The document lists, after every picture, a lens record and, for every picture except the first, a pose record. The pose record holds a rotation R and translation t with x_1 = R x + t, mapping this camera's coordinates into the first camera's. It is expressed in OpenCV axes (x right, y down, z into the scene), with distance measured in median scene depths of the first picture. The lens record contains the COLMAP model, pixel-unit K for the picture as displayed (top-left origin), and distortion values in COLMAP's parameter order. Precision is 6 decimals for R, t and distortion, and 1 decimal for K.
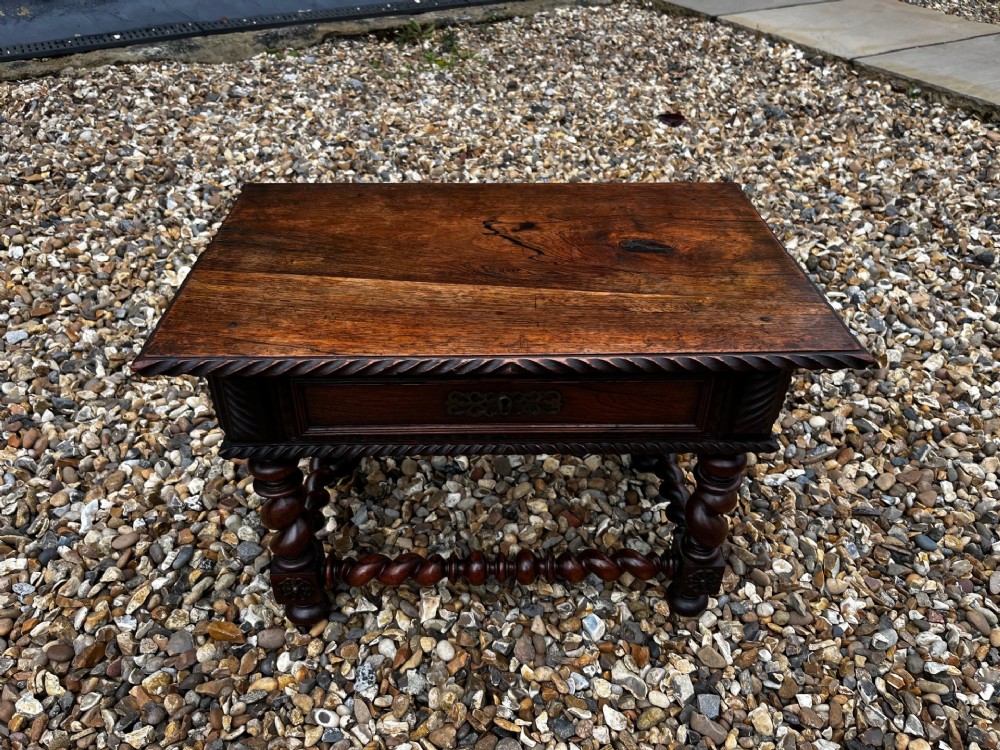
lens RADIAL K [[770.1, 0, 496.6], [0, 770.1, 378.7], [0, 0, 1]] dist [0.050357, -0.088888]
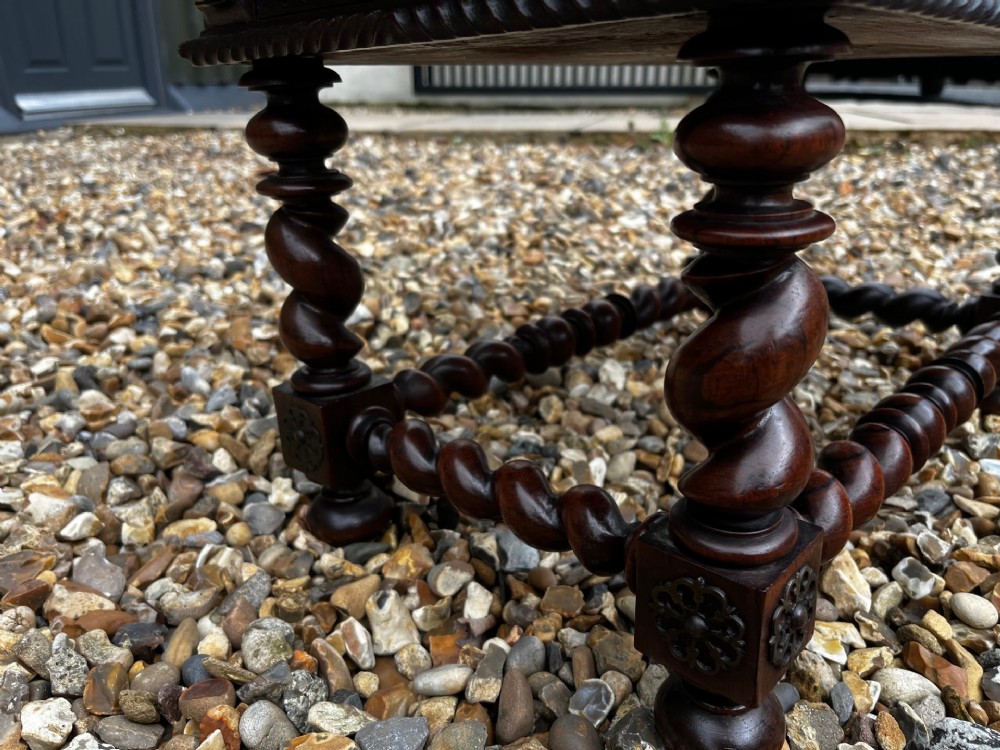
lens RADIAL K [[770.1, 0, 504.4], [0, 770.1, 383.3], [0, 0, 1]] dist [0.050357, -0.088888]
pose [[0.710889, -0.274644, 0.647462, -0.460200], [0.435836, 0.894557, -0.099073, 0.141394], [-0.551982, 0.352617, 0.755631, 0.682712]]
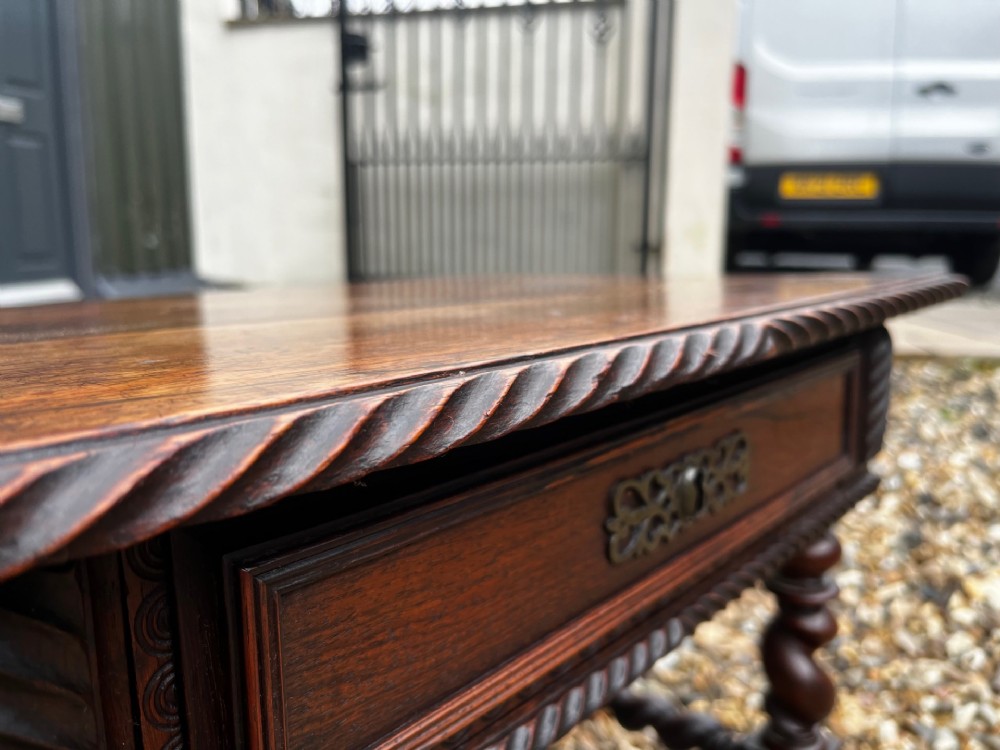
lens RADIAL K [[795.5, 0, 500.4], [0, 795.5, 376.9], [0, 0, 1]] dist [-0.006836, -0.034872]
pose [[0.683310, -0.143871, 0.715813, -0.254631], [0.448901, 0.855984, -0.256474, 0.030155], [-0.575825, 0.496581, 0.649486, 0.529272]]
